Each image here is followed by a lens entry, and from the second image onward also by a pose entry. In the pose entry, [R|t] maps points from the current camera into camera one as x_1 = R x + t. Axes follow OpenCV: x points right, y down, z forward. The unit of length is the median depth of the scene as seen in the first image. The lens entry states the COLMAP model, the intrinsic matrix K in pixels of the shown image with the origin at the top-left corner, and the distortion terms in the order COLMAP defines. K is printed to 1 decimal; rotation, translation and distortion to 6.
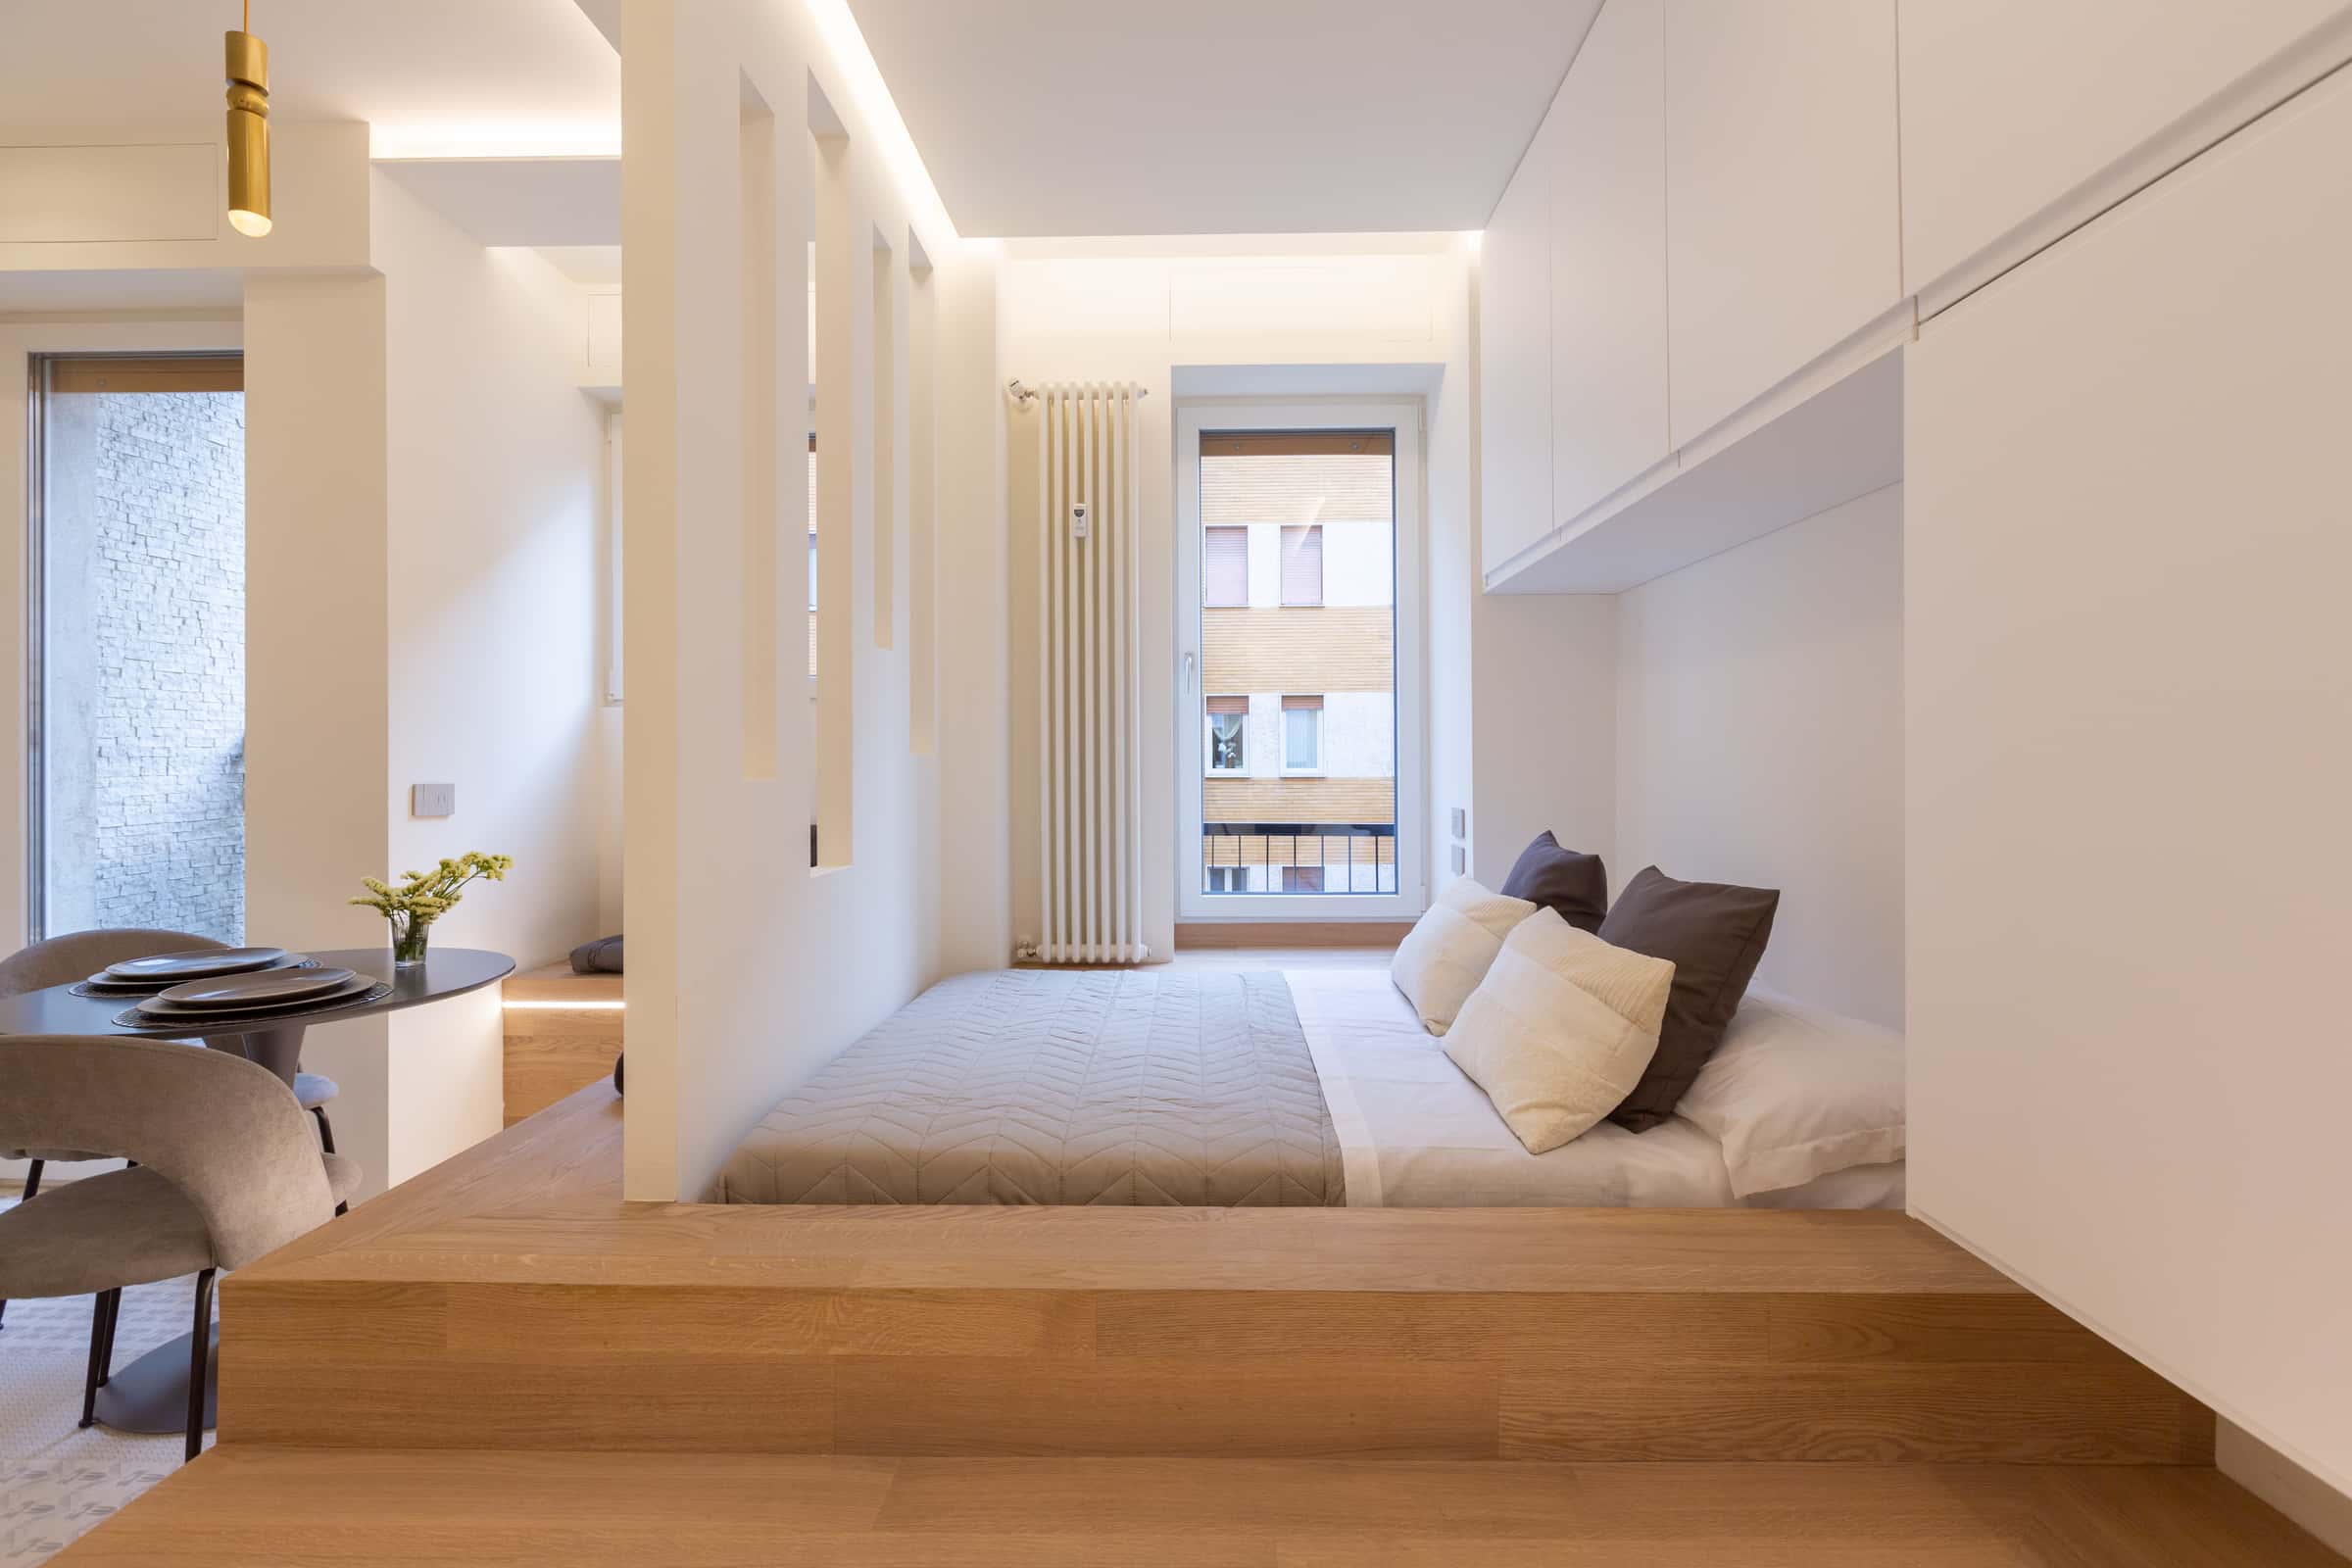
lens RADIAL K [[1049.9, 0, 1174.7], [0, 1049.9, 756.6], [0, 0, 1]] dist [0.001205, -0.000493]
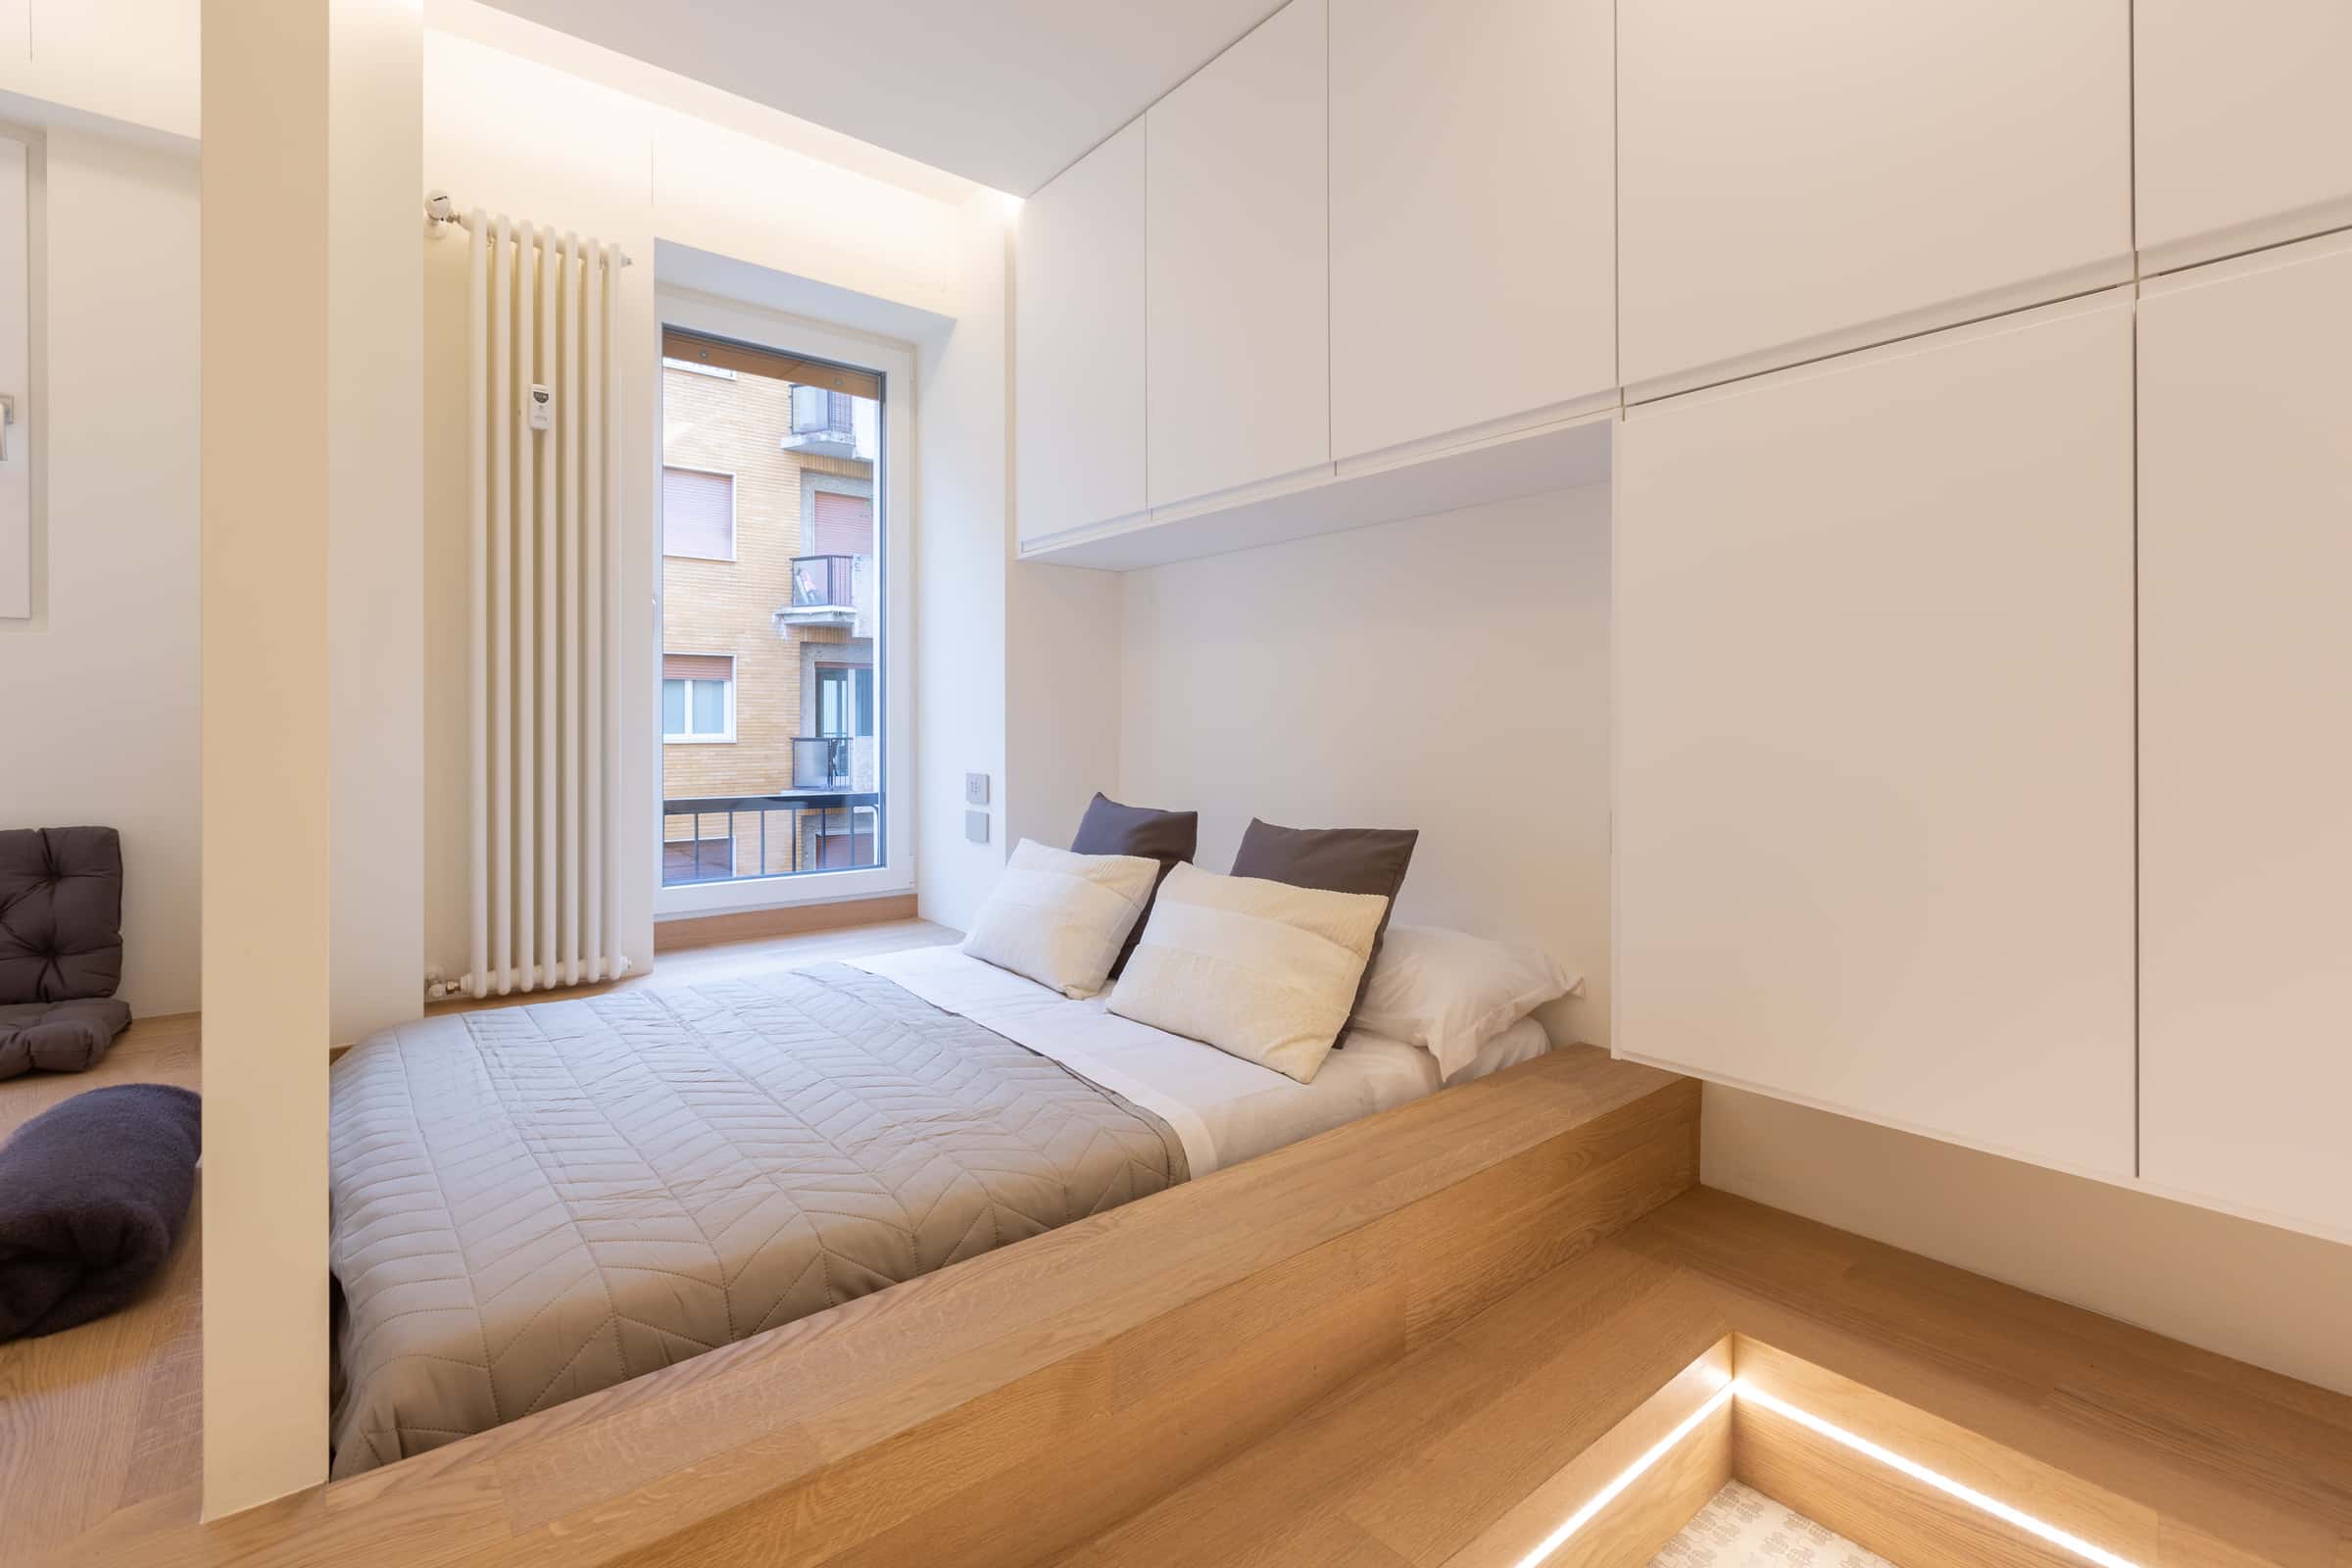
lens RADIAL K [[1061.3, 0, 1167.5], [0, 1061.3, 724.7], [0, 0, 1]] dist [-0.000087, 0.000286]
pose [[0.762986, 0.003367, 0.646406, -0.339726], [-0.004740, 0.999989, 0.000387, 0.002540], [-0.646398, -0.003360, 0.762993, 0.173557]]
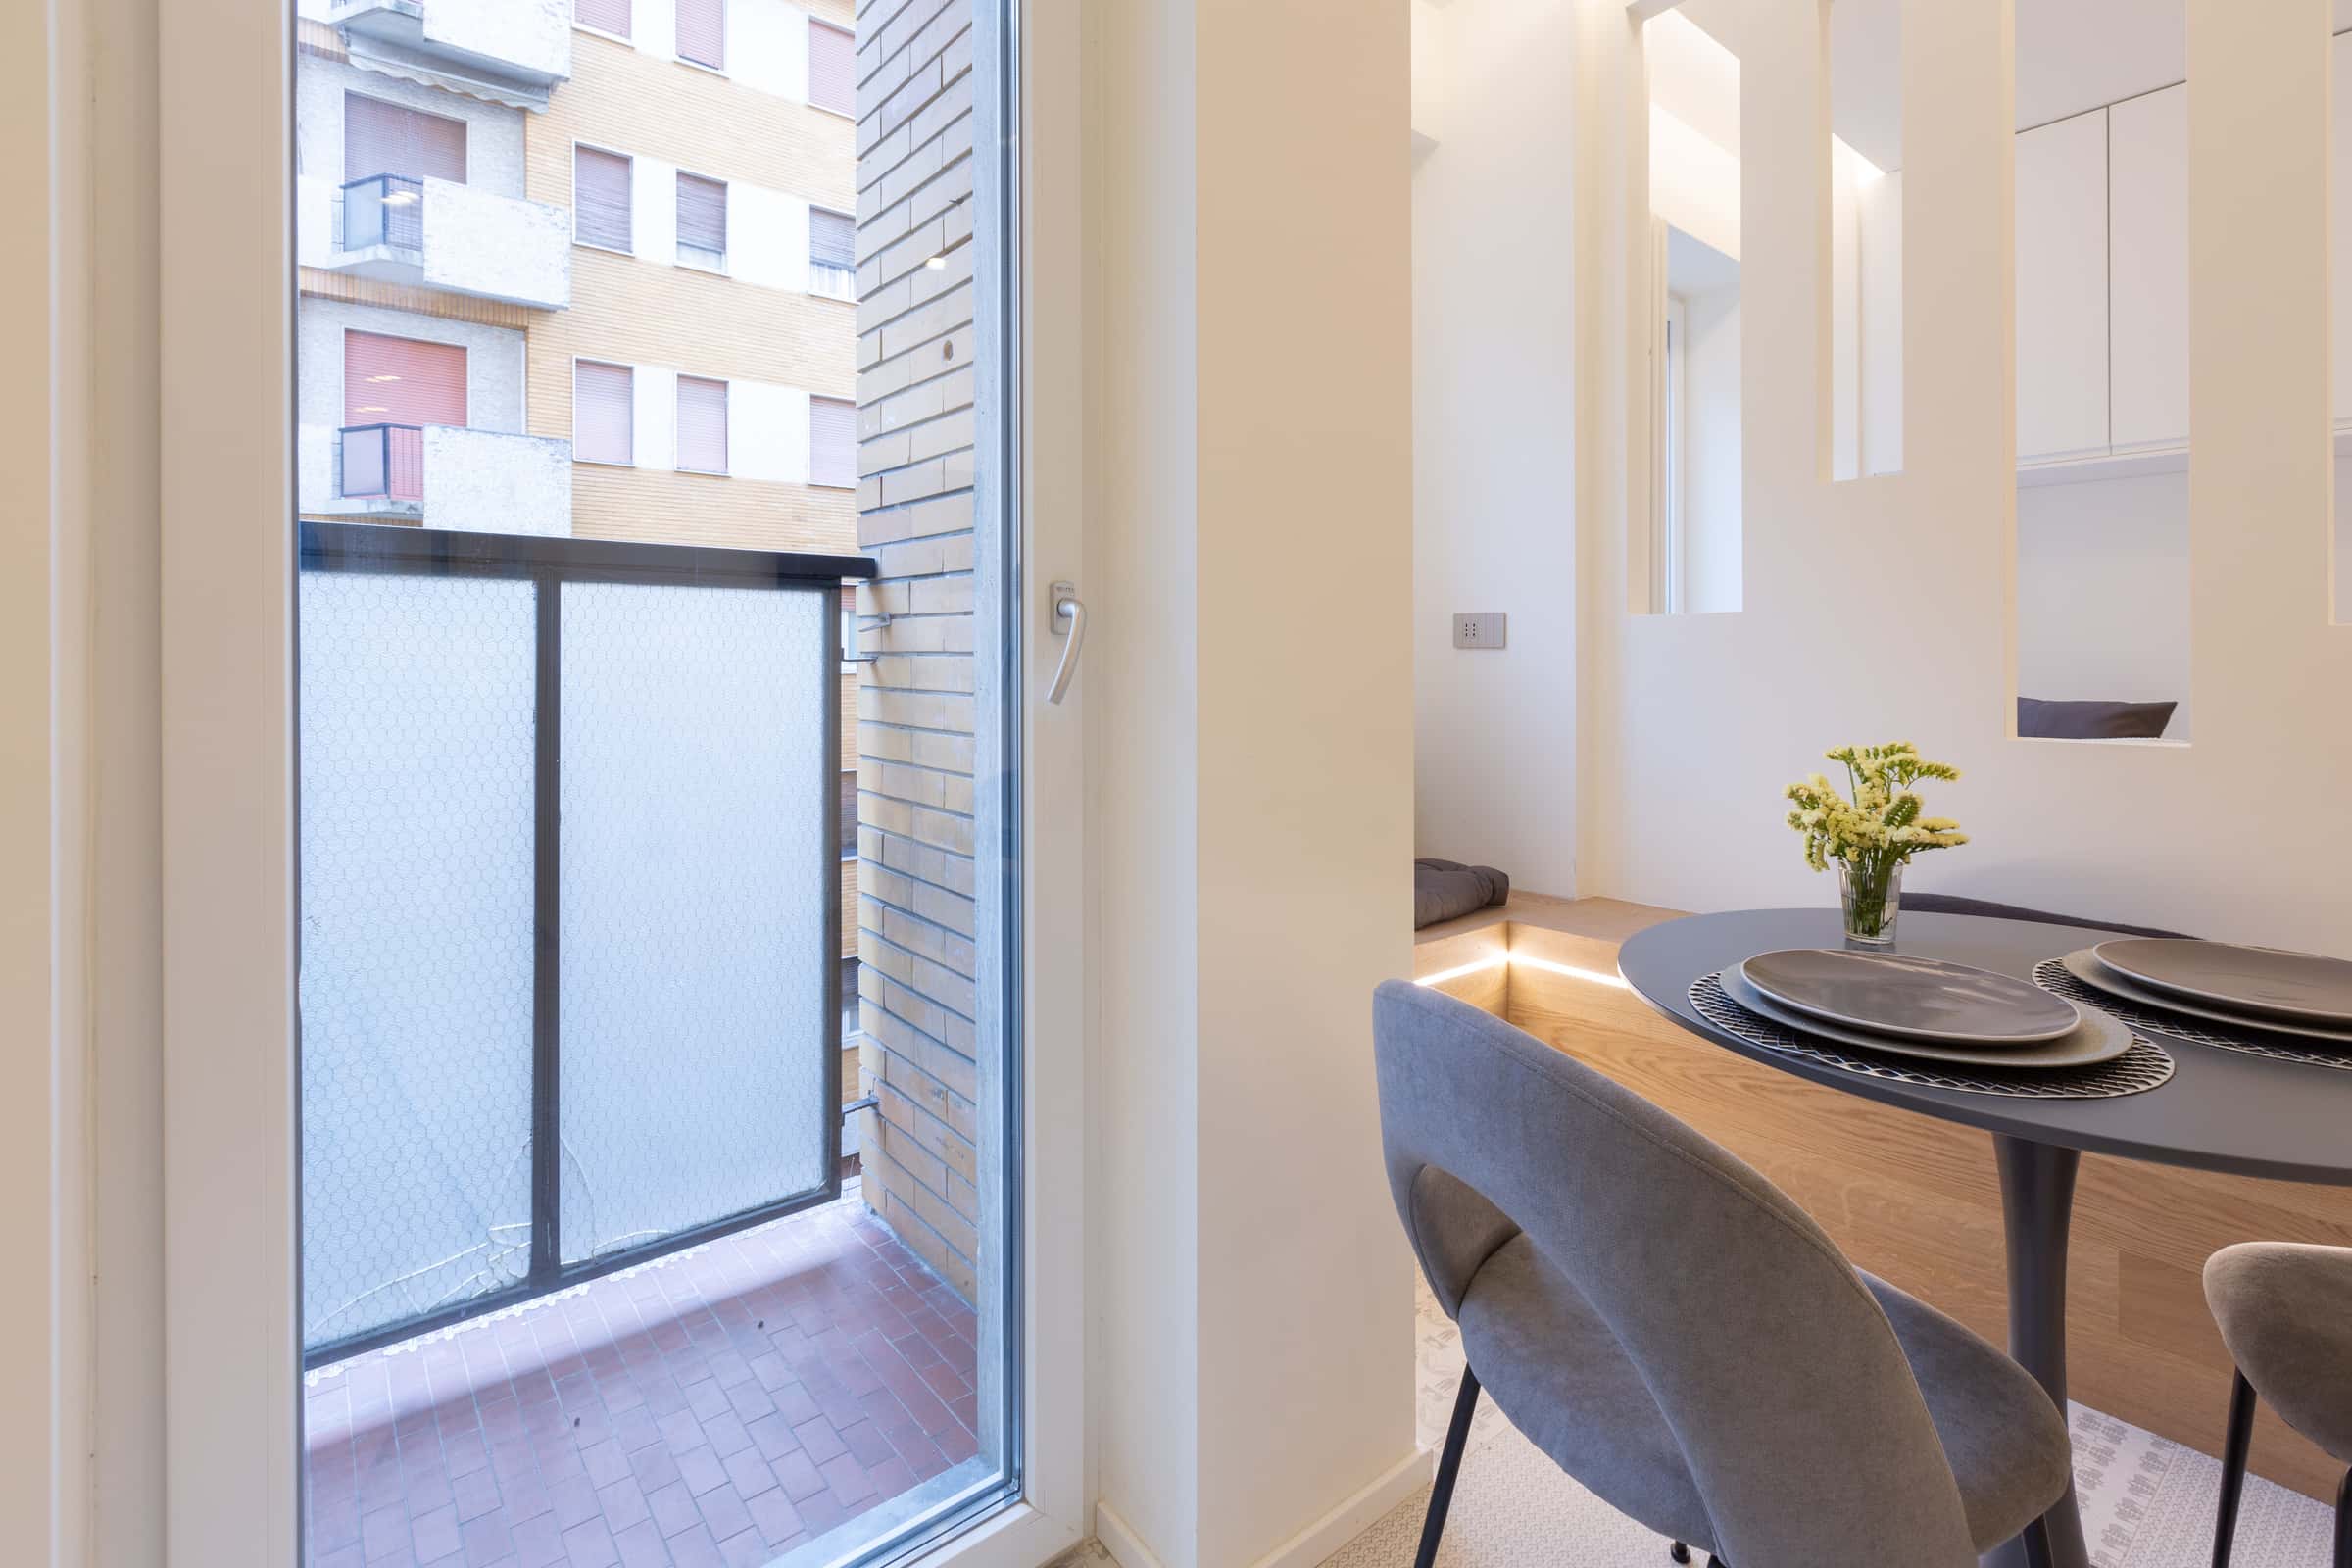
lens RADIAL K [[1090.2, 0, 1176.3], [0, 1090.2, 654.9], [0, 0, 1]] dist [0.000106, -0.000217]
pose [[0.757204, 0.004542, 0.653163, -1.416261], [-0.002435, 0.999989, -0.004131, 0.043646], [-0.653174, 0.001537, 0.757206, 0.791862]]
